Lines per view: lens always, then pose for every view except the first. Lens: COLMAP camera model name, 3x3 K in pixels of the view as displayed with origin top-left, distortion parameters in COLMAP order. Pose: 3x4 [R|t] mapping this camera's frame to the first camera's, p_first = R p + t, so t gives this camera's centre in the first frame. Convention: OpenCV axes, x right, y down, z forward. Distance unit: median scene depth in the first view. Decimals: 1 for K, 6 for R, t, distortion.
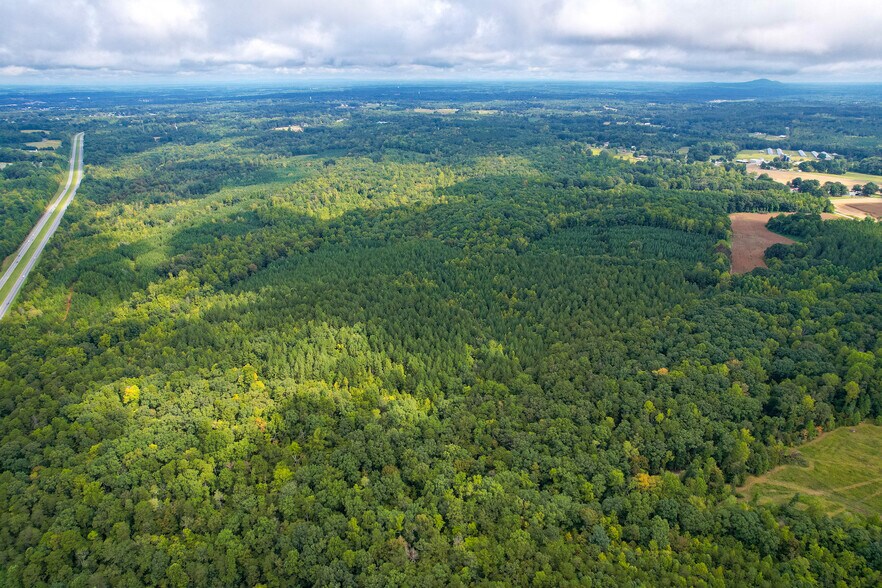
lens RADIAL K [[561.4, 0, 443.9], [0, 561.4, 299.7], [0, 0, 1]] dist [-0.085655, 0.075686]
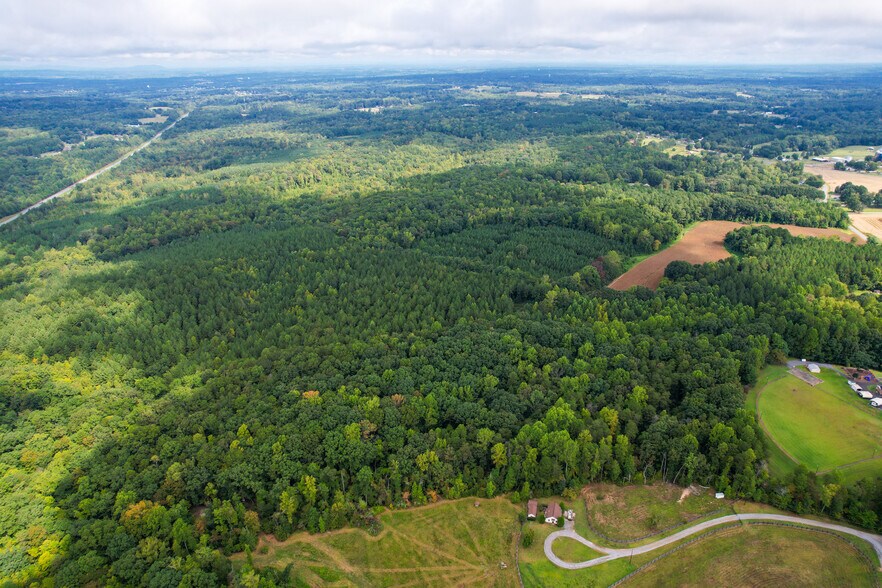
lens RADIAL K [[561.4, 0, 443.9], [0, 561.4, 299.7], [0, 0, 1]] dist [-0.085655, 0.075686]
pose [[0.962908, 0.103064, -0.249370, 0.145529], [-0.096031, 0.994565, 0.040240, -0.013596], [0.252162, -0.014800, 0.967572, 0.036608]]
